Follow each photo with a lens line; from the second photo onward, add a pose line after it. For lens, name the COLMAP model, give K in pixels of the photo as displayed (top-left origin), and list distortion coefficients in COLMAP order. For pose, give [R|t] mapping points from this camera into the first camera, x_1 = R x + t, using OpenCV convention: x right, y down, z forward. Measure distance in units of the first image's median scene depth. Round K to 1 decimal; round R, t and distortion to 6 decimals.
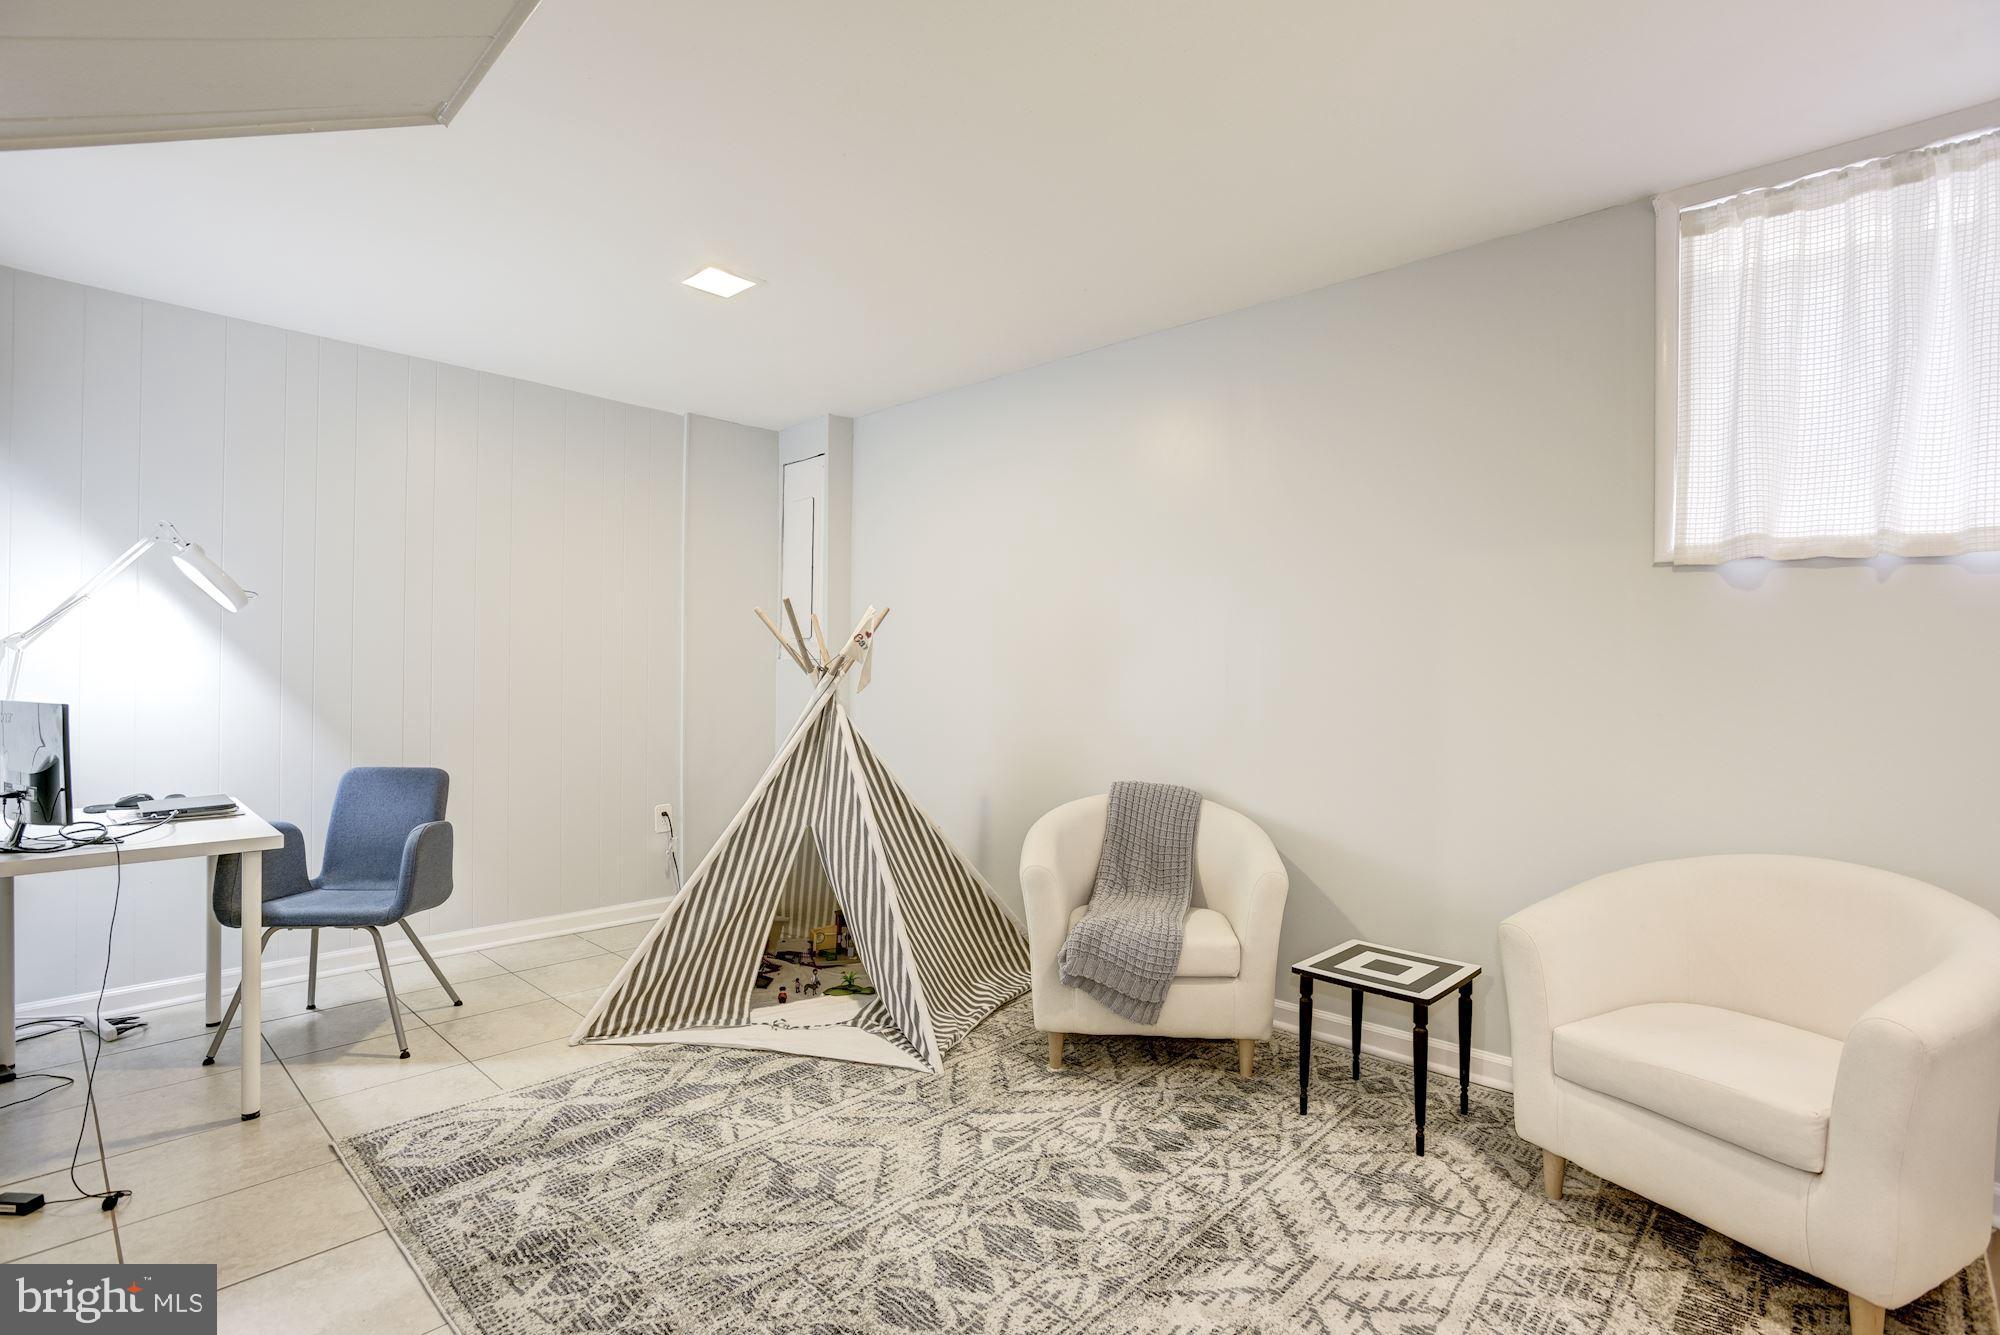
lens RADIAL K [[951.3, 0, 1000.0], [0, 951.3, 667.5], [0, 0, 1]] dist [-0.060138, 0.029610]
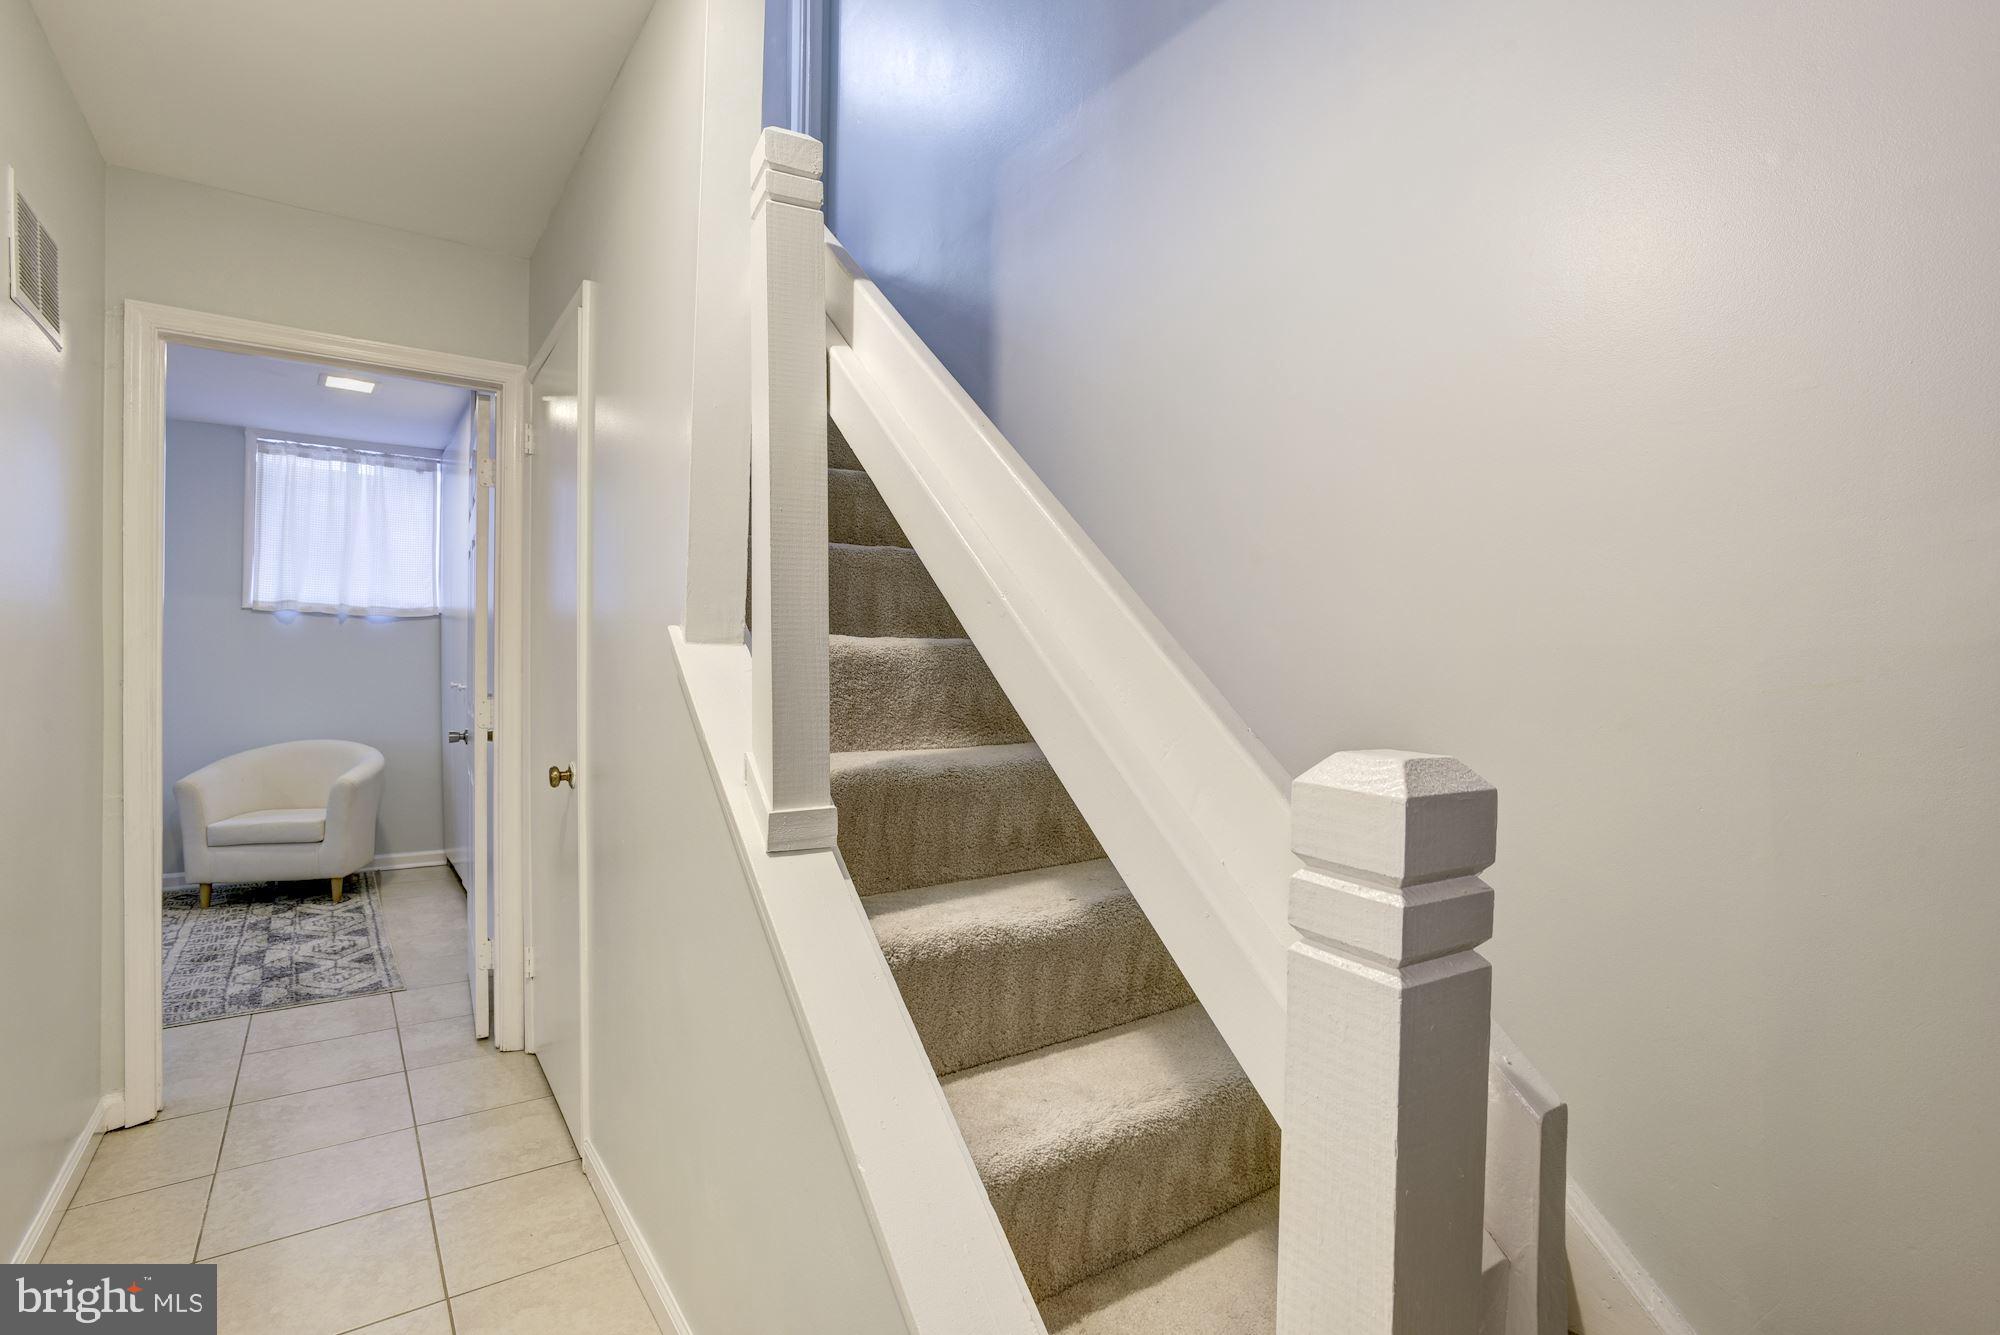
lens RADIAL K [[951.3, 0, 1000.0], [0, 951.3, 667.5], [0, 0, 1]] dist [-0.060138, 0.029610]
pose [[0.193253, -0.004463, 0.981139, -1.022397], [-0.002931, 0.999983, 0.005126, 0.002259], [-0.981145, -0.003866, 0.193237, -1.081239]]
